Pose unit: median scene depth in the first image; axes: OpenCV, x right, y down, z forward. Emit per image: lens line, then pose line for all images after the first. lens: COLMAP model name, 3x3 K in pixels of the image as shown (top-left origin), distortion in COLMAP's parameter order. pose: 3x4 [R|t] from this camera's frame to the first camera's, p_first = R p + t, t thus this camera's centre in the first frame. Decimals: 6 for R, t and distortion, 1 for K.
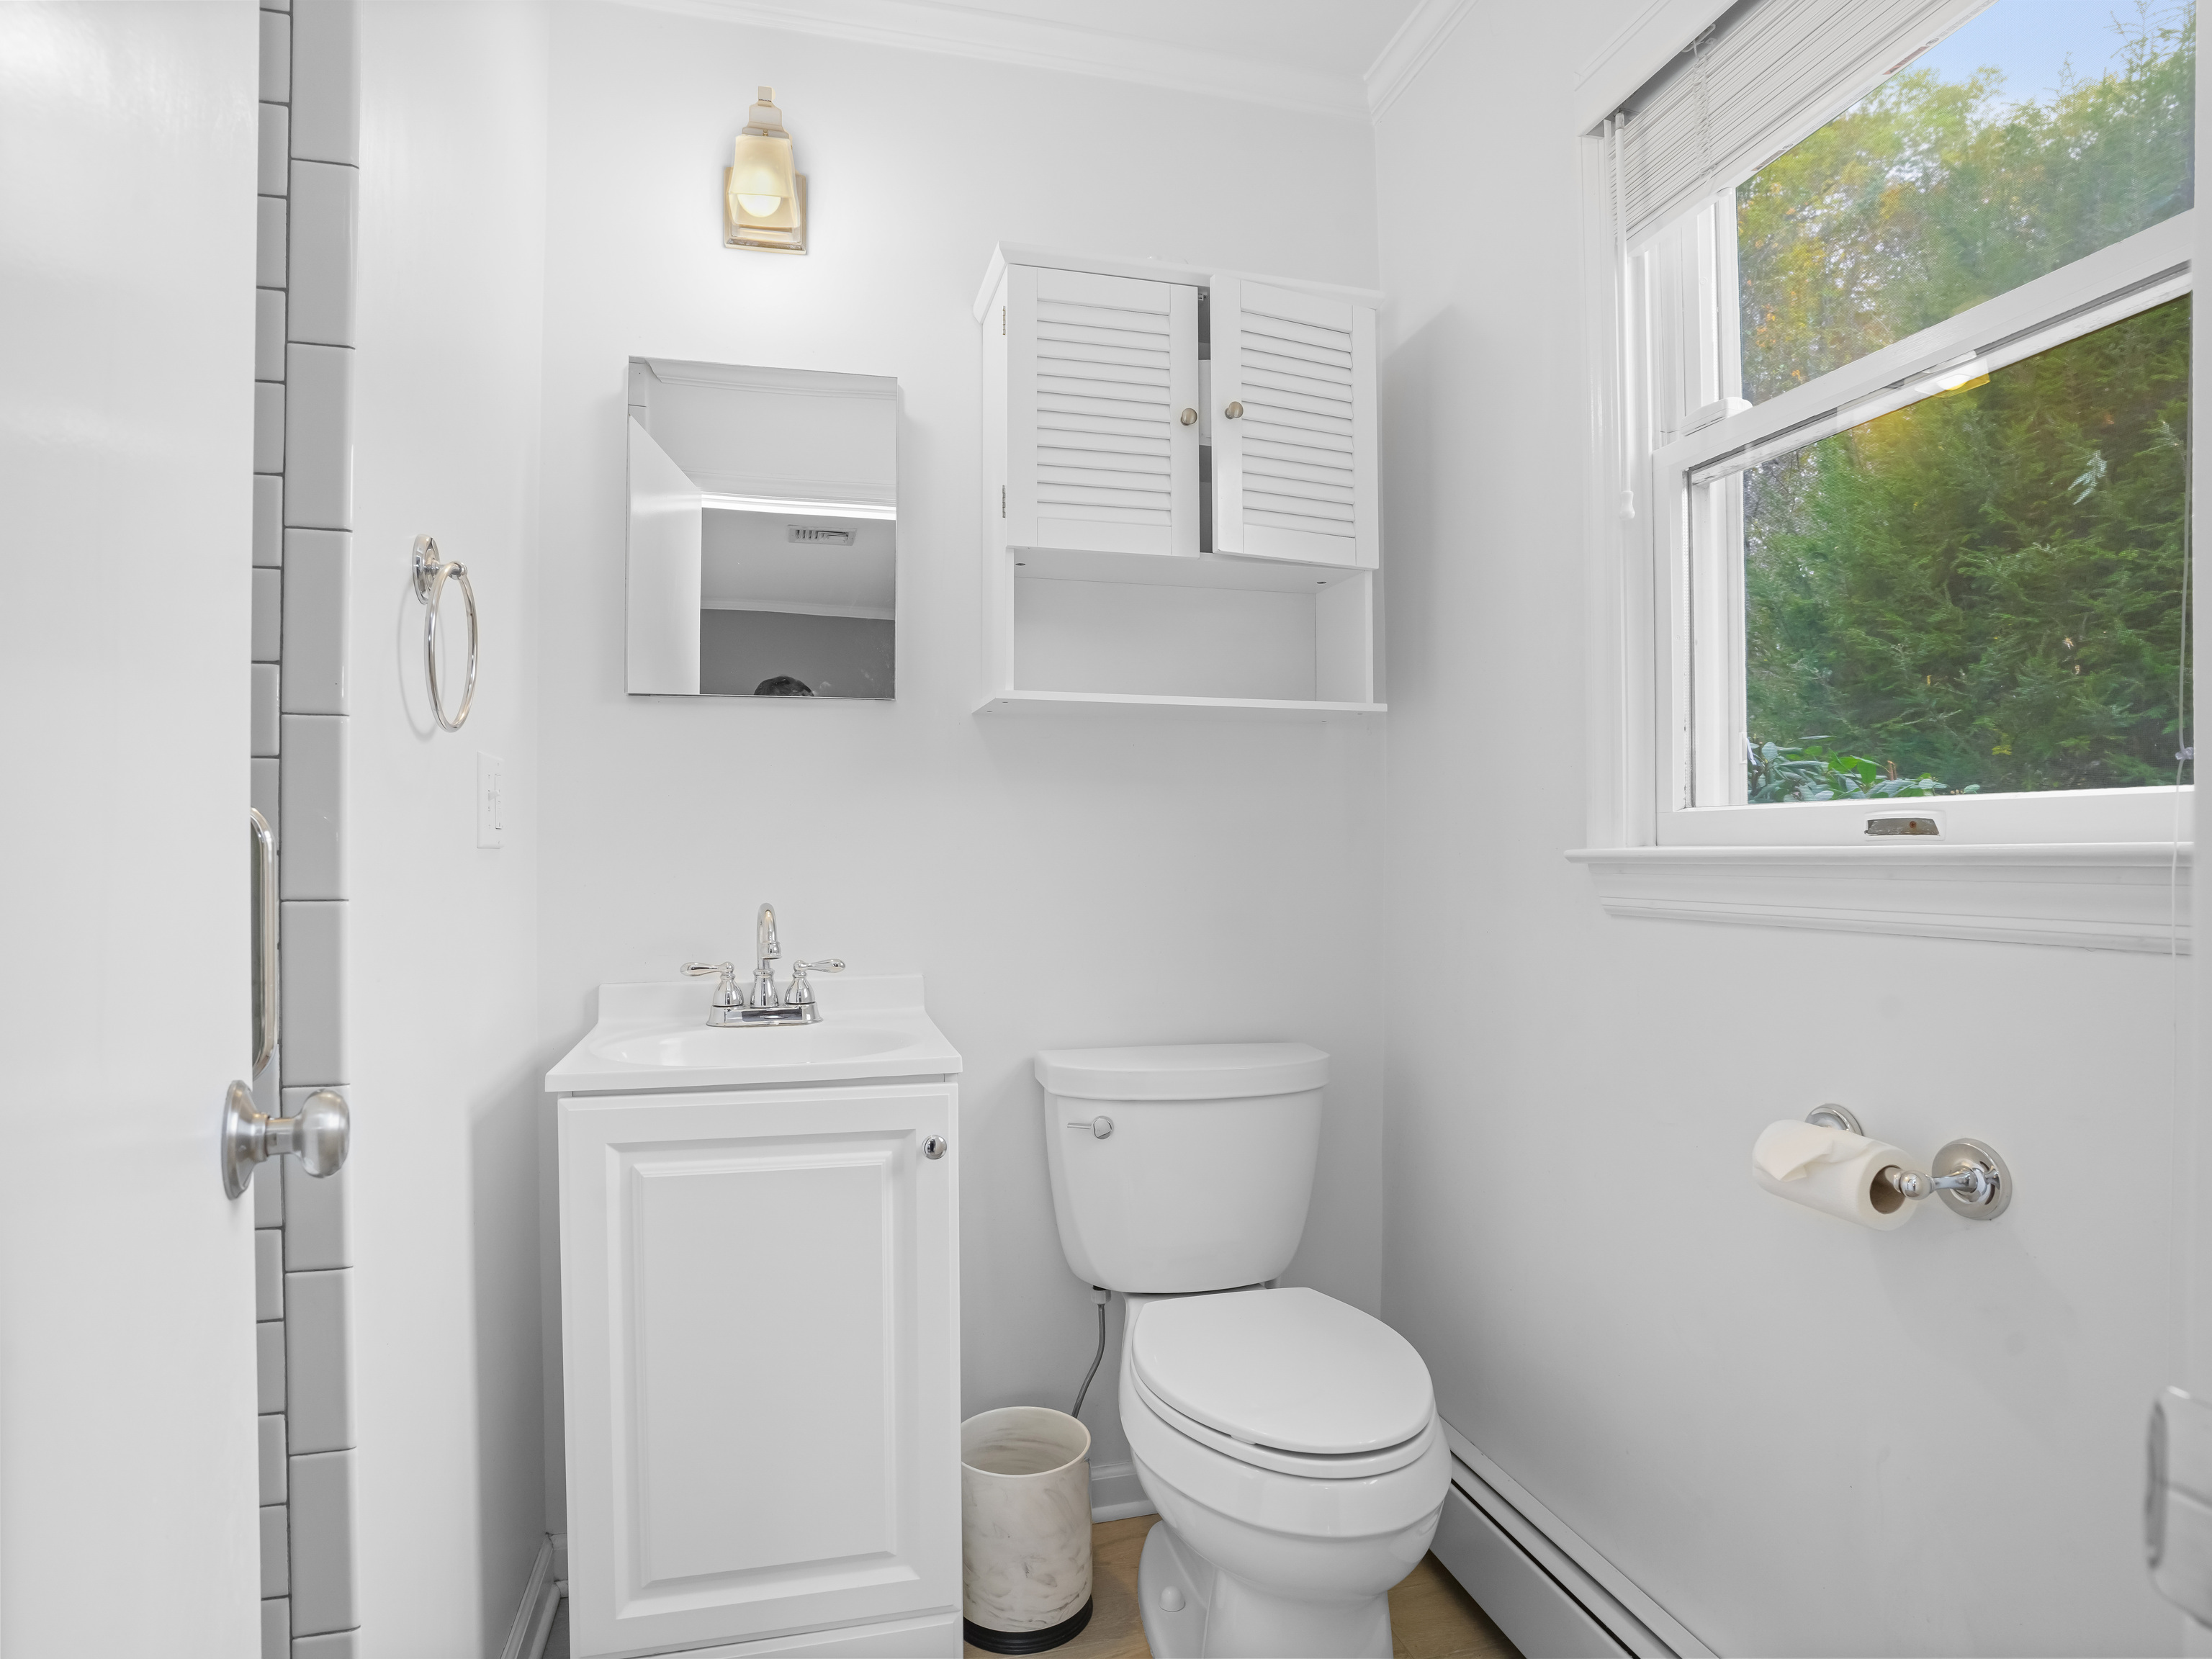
lens RADIAL K [[1217.1, 0, 1100.3], [0, 1217.1, 847.3], [0, 0, 1]] dist [-0.084202, 0.041861]
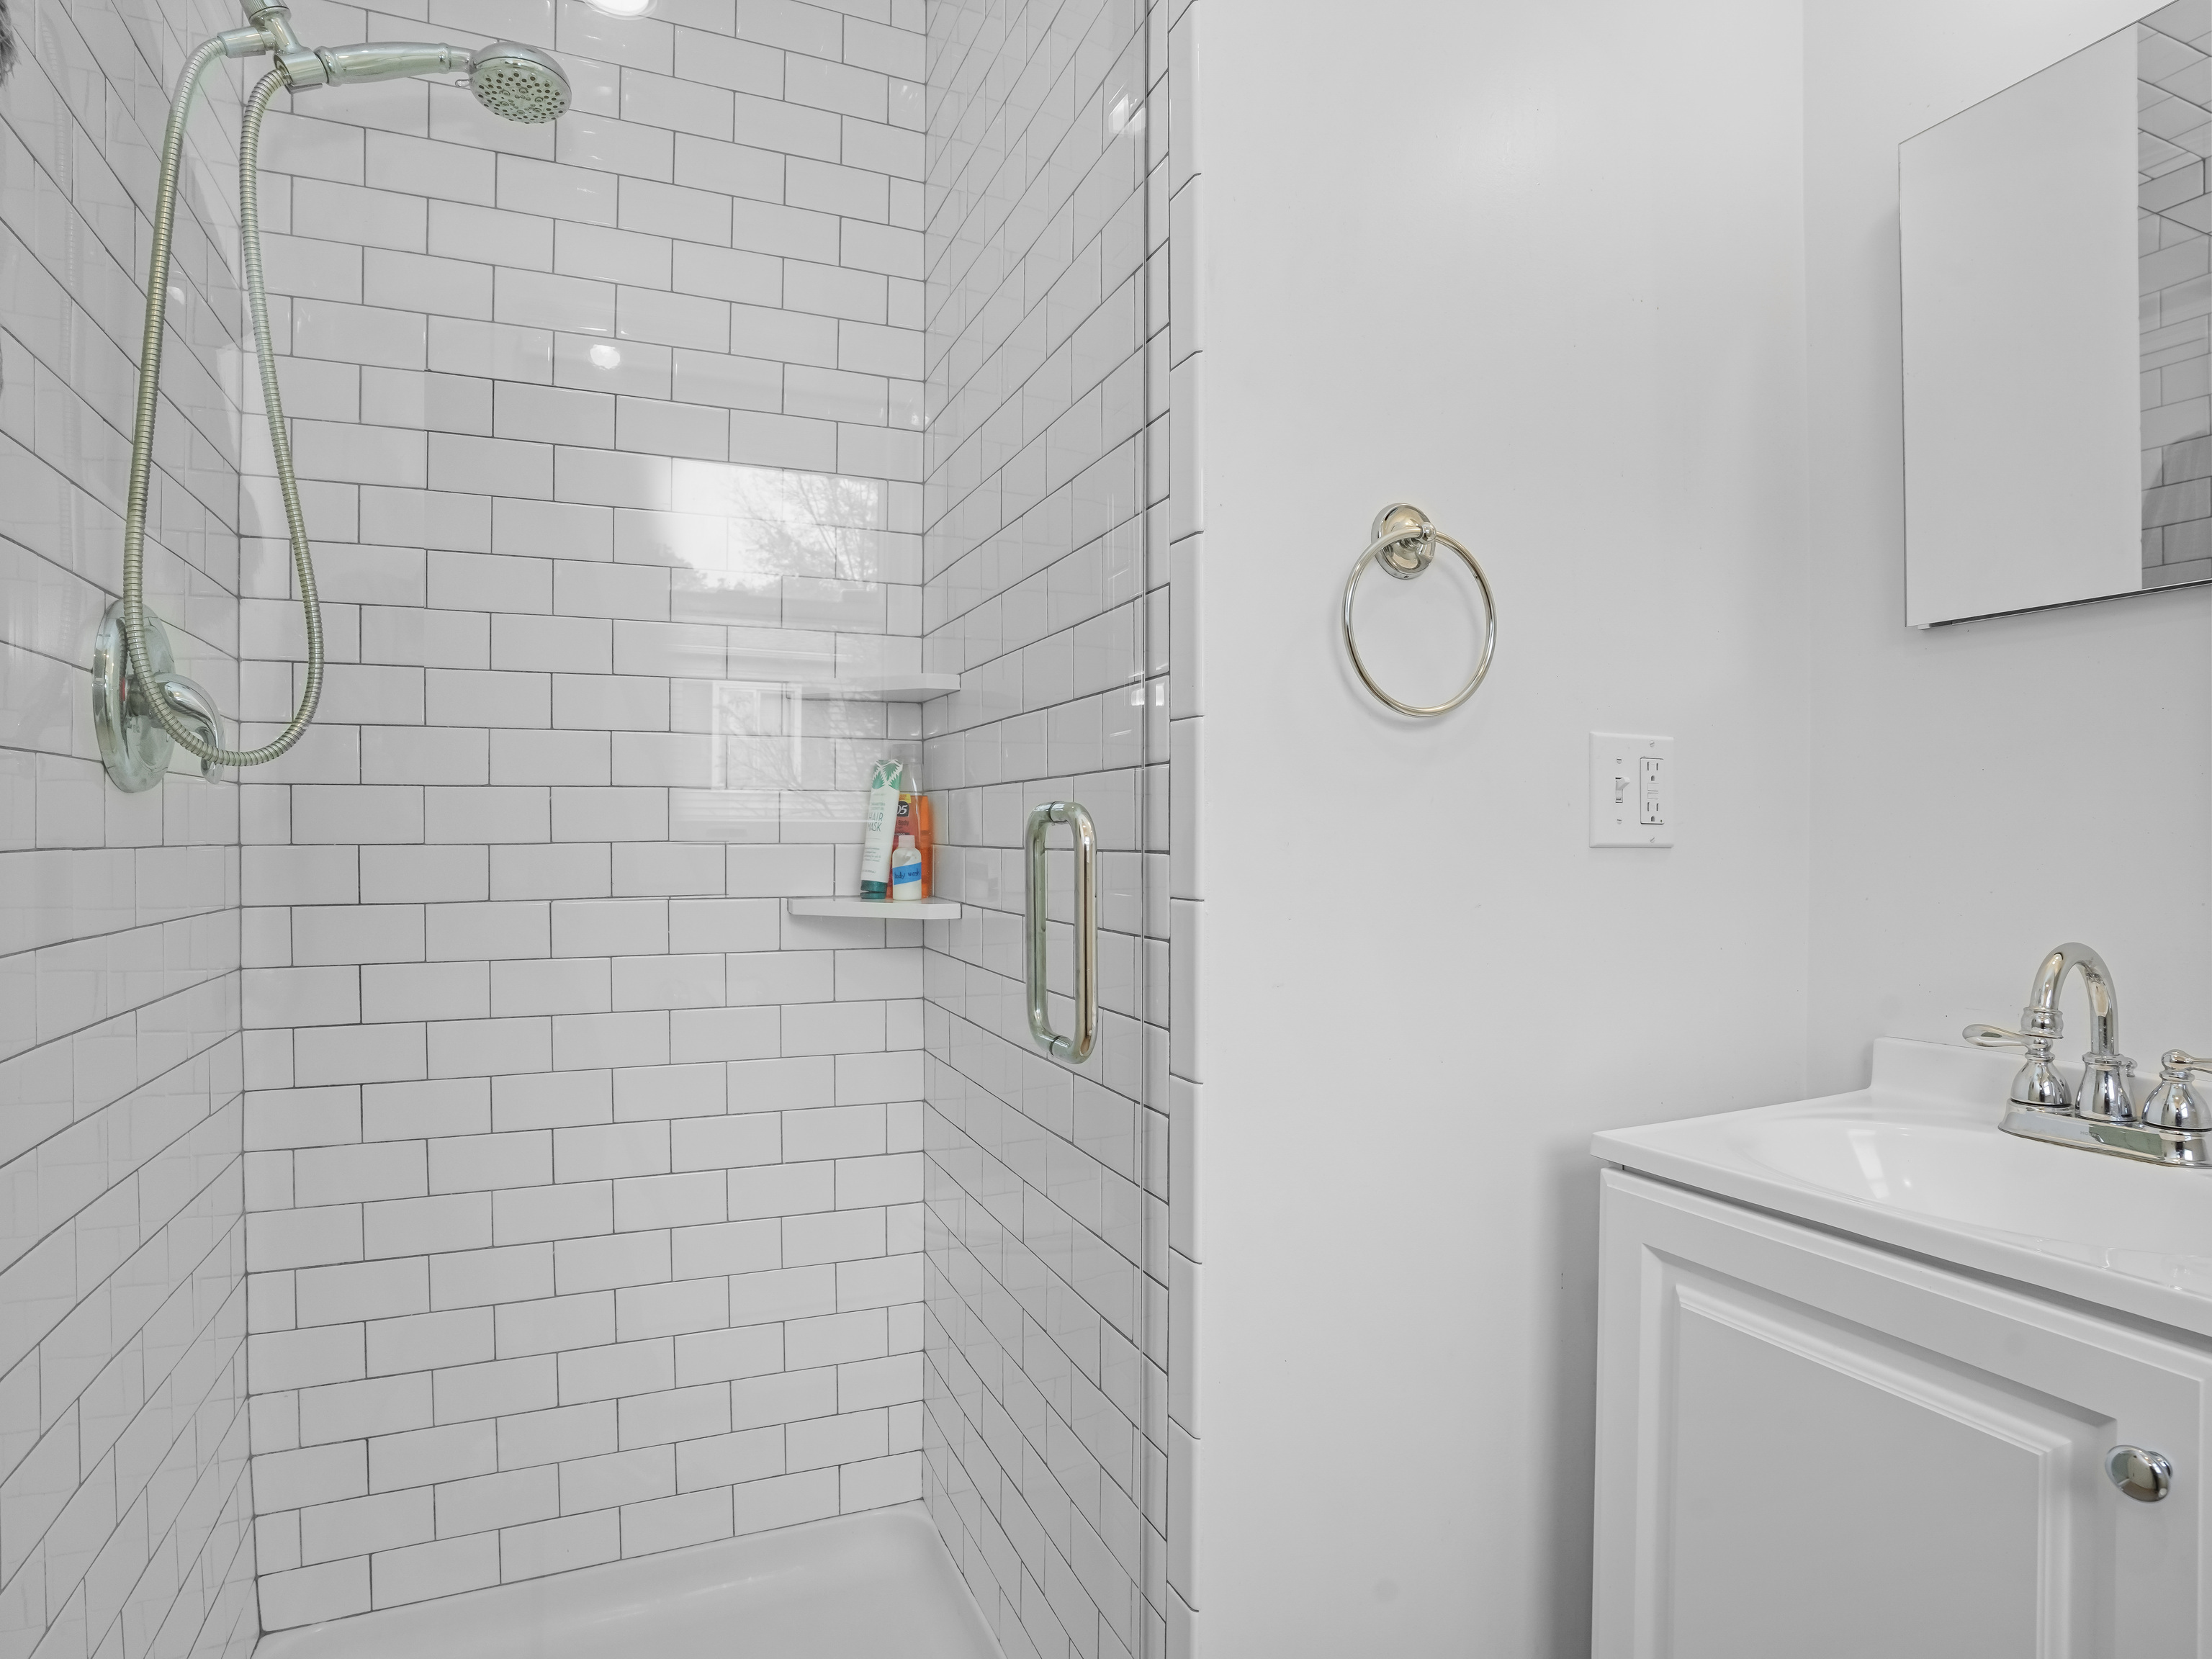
lens RADIAL K [[1217.1, 0, 1100.3], [0, 1217.1, 847.3], [0, 0, 1]] dist [-0.084202, 0.041861]
pose [[0.146224, -0.005723, -0.989235, 0.226318], [0.000017, 0.999983, -0.005782, 0.005751], [0.989251, 0.000829, 0.146222, 0.477823]]
